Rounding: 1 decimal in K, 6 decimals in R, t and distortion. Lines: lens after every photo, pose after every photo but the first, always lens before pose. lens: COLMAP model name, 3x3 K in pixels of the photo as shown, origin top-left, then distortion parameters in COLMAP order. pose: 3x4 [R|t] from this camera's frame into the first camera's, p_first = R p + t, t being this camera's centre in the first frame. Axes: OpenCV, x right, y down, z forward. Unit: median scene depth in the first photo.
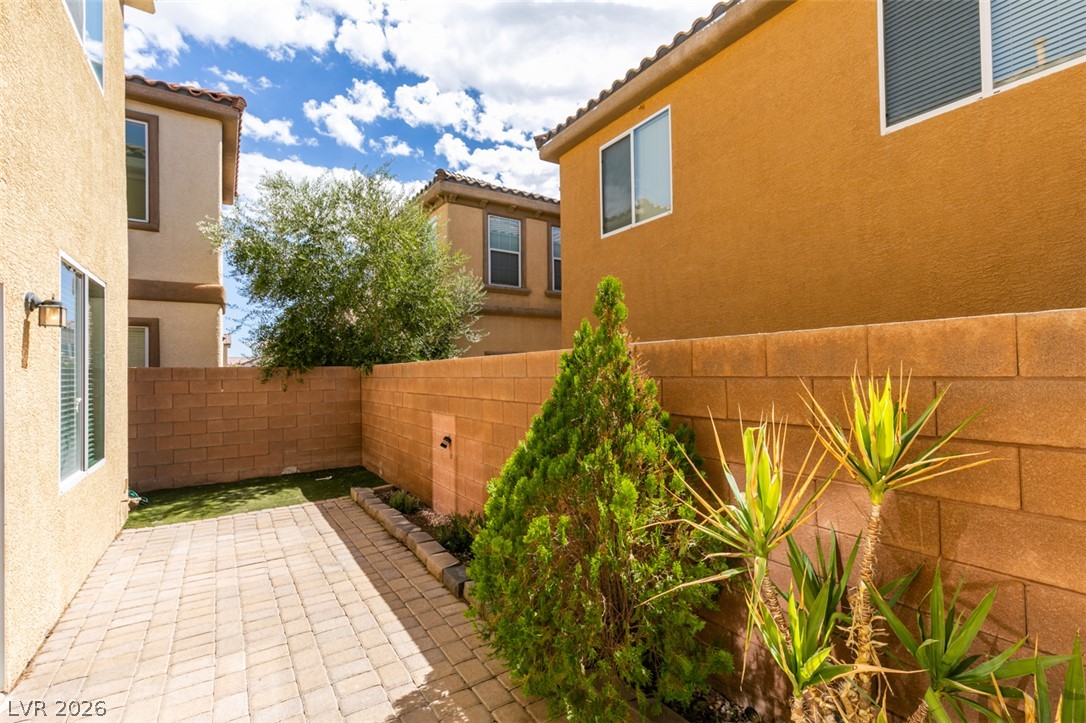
lens RADIAL K [[488.9, 0, 545.9], [0, 488.9, 364.7], [0, 0, 1]] dist [0.000402, -0.000483]
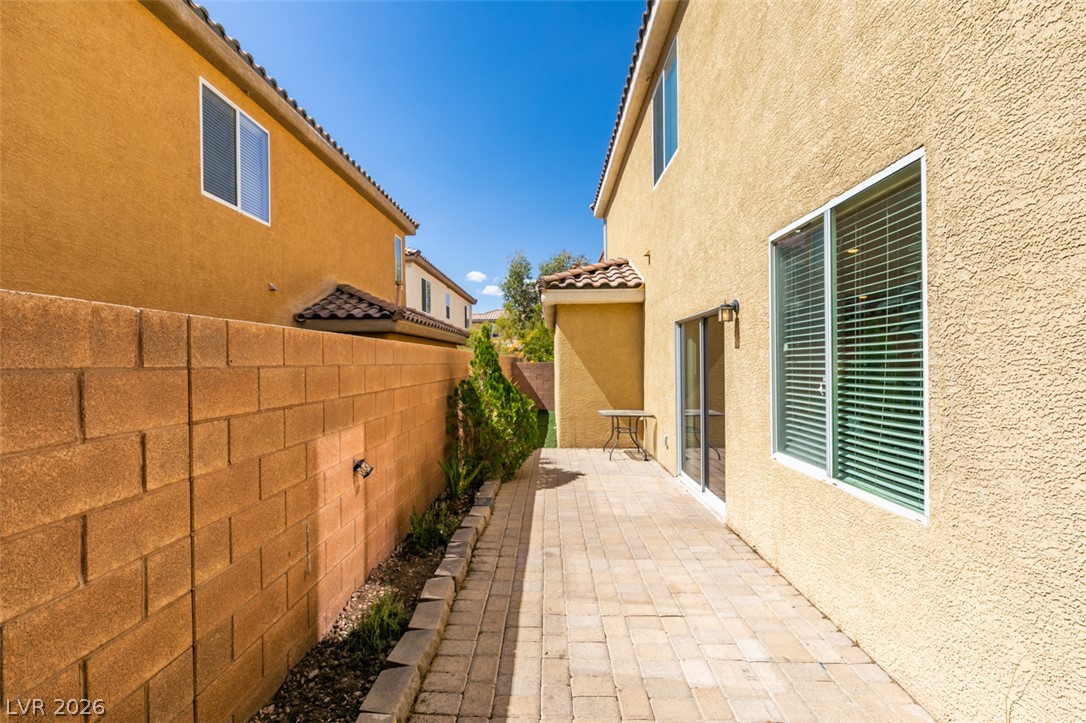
lens RADIAL K [[488.9, 0, 543.9], [0, 488.9, 363.6], [0, 0, 1]] dist [0.000402, -0.000483]
pose [[-0.826358, 0.022614, 0.562691, -0.865703], [0.015602, 0.999729, -0.017265, 0.044029], [-0.562929, -0.005487, -0.826487, 1.599703]]
